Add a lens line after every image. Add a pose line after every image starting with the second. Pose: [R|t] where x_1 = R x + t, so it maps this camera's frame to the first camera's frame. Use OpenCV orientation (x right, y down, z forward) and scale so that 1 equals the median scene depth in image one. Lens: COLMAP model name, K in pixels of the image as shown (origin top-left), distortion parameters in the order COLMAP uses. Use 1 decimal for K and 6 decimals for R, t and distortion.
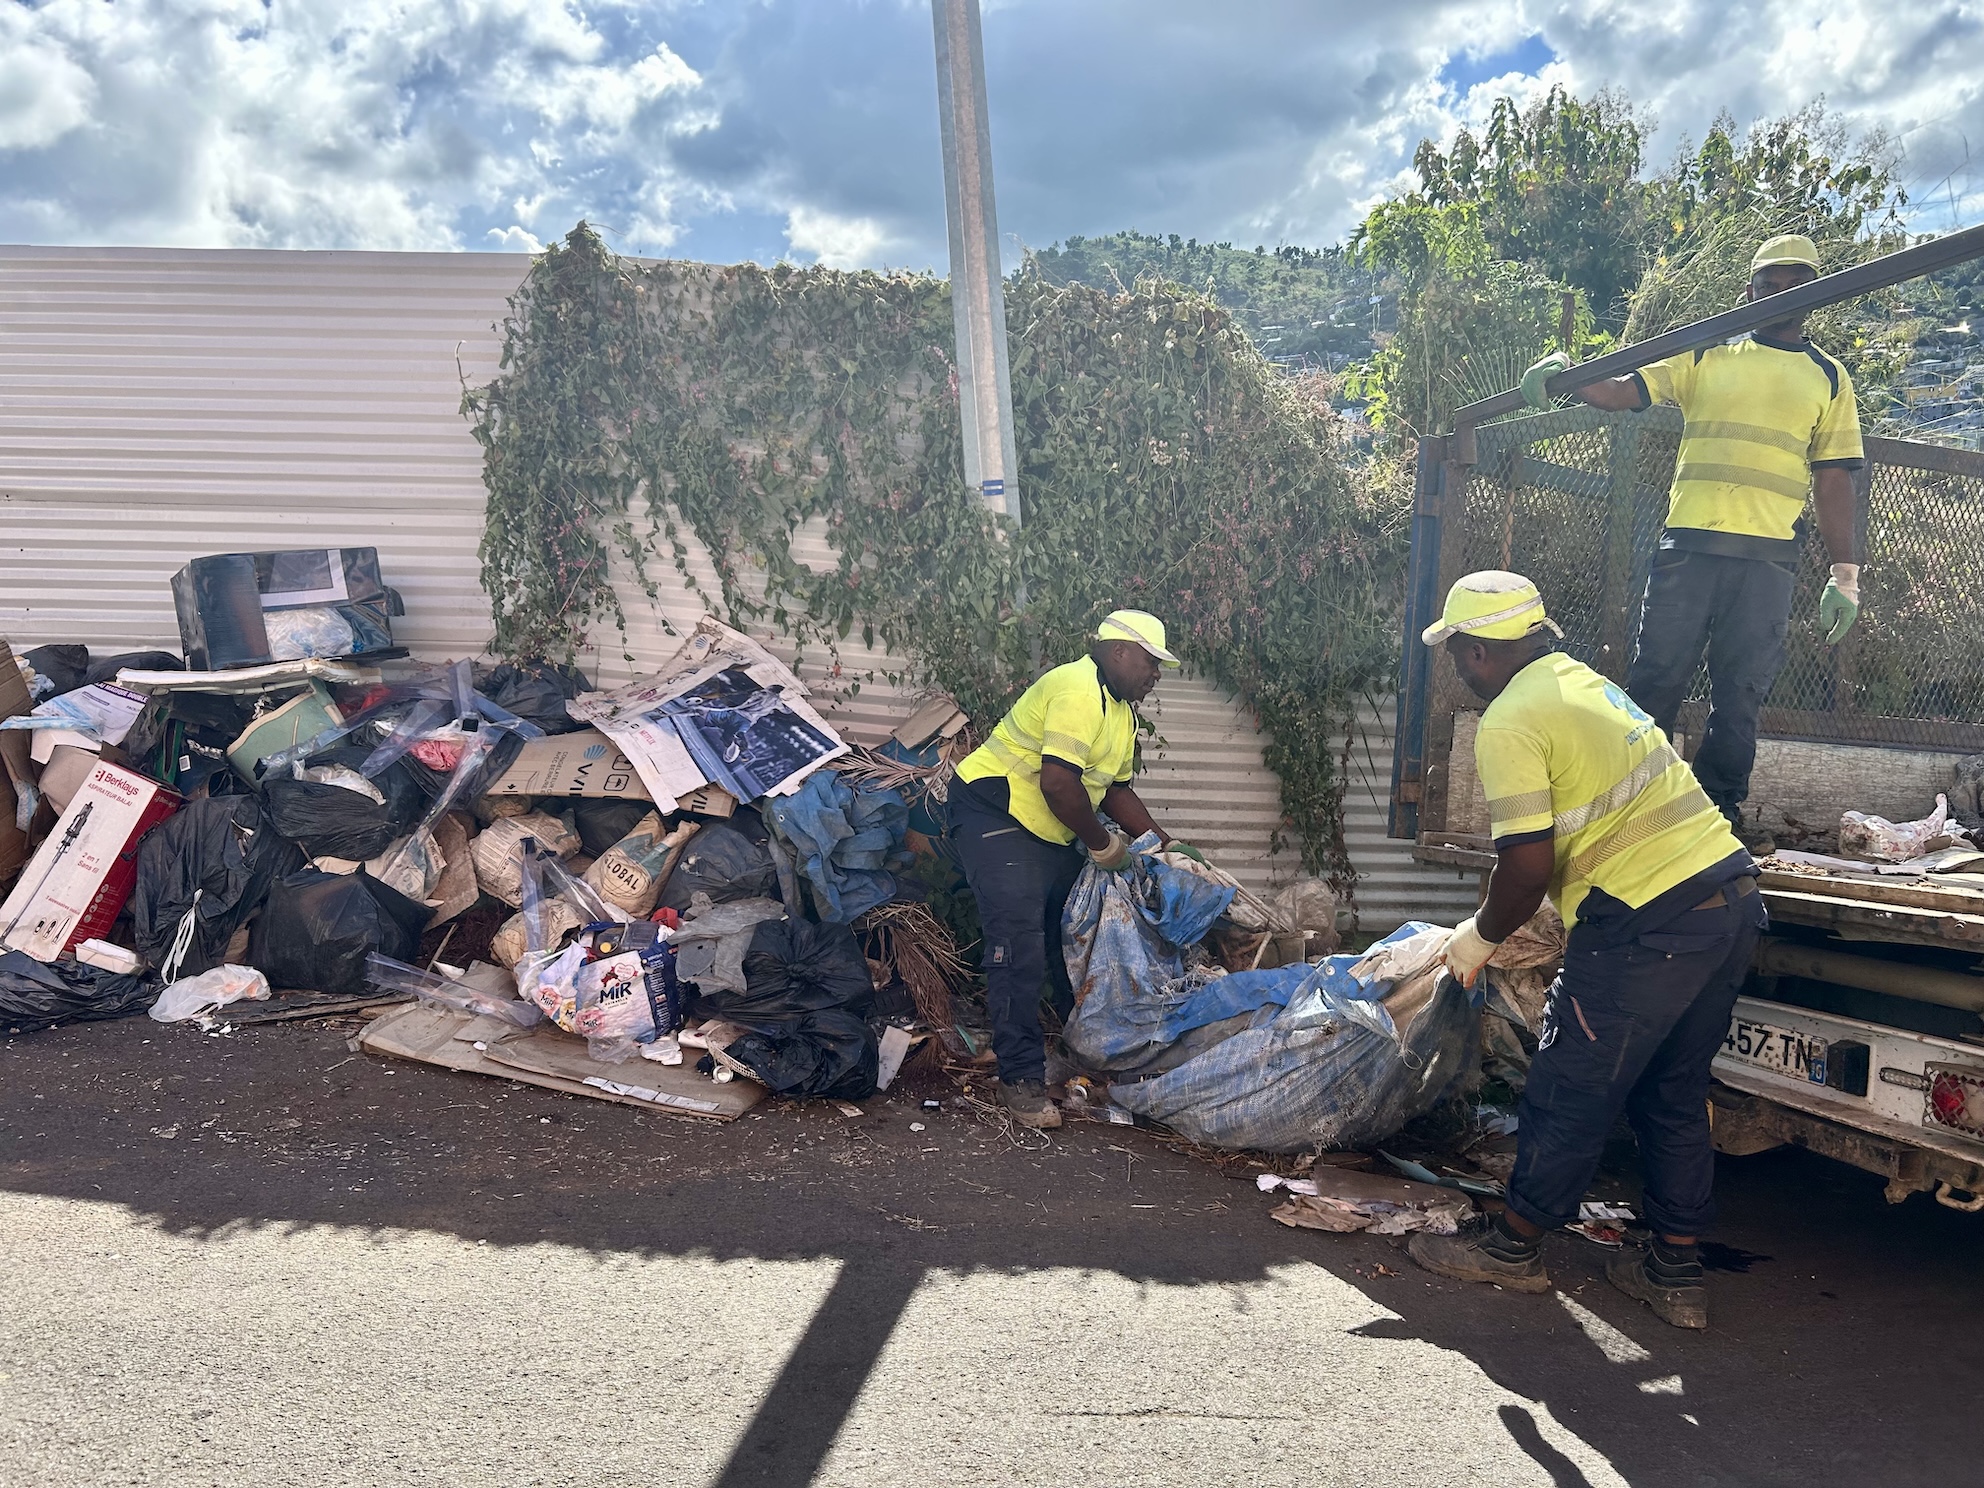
lens RADIAL K [[1444.6, 0, 991.5], [0, 1444.6, 774.9], [0, 0, 1]] dist [0.060629, -0.068547]
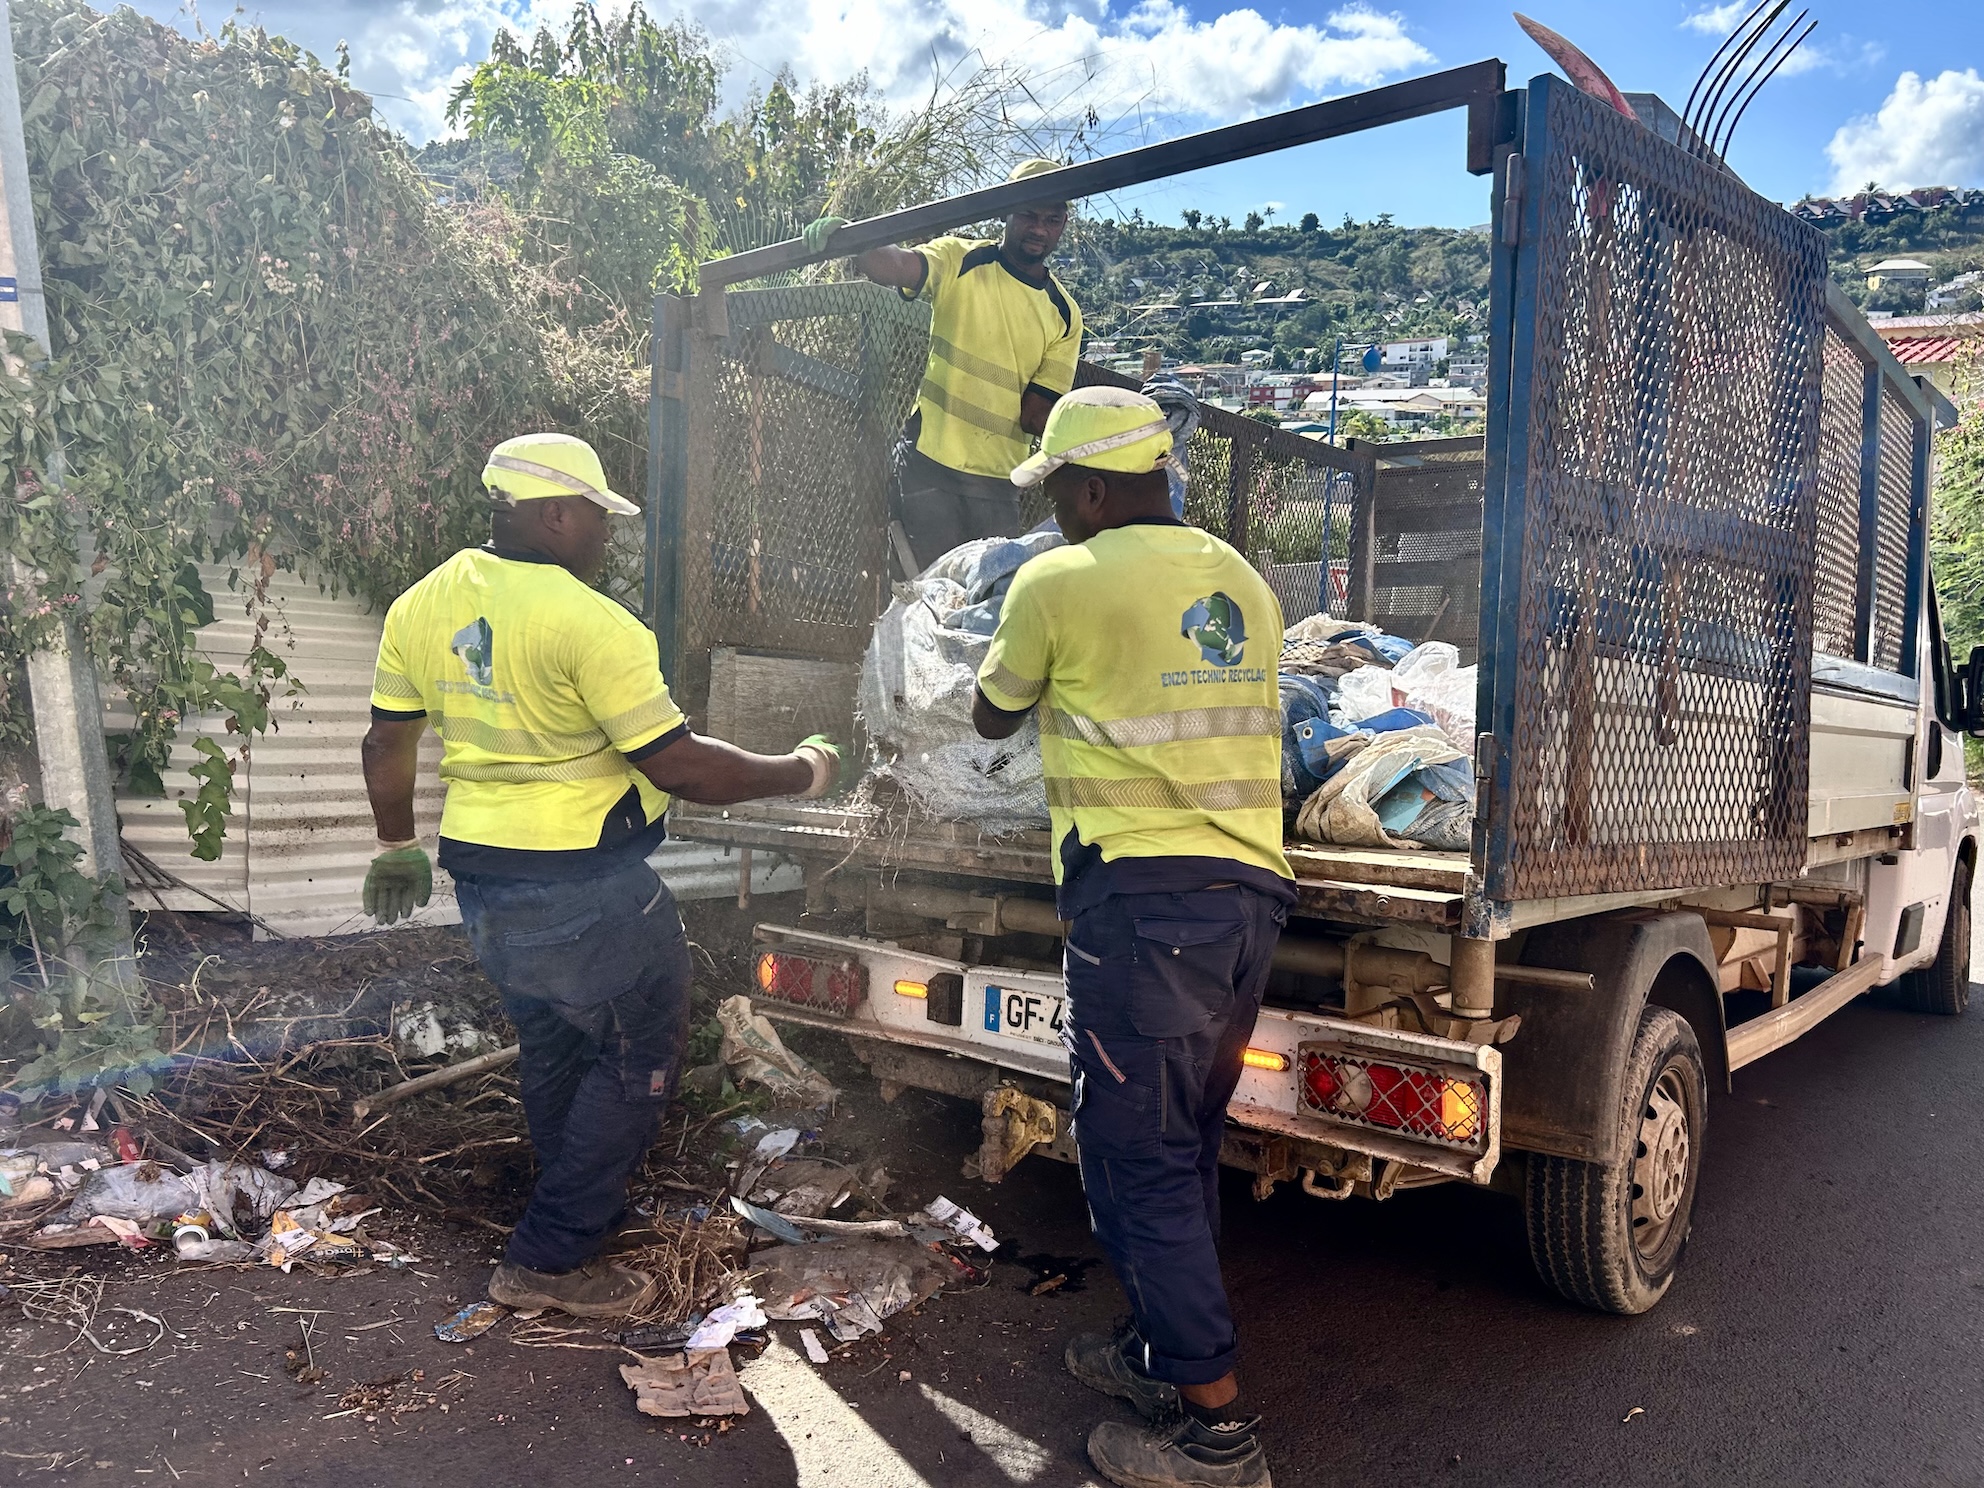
lens RADIAL K [[1486.8, 0, 992.0], [0, 1486.8, 744.0], [0, 0, 1]] dist [0.010888, -0.003132]
pose [[0.827061, -0.038422, 0.560798, -0.012740], [0.021344, 0.999088, 0.036973, -0.014715], [-0.561707, -0.018609, 0.827127, 0.211095]]
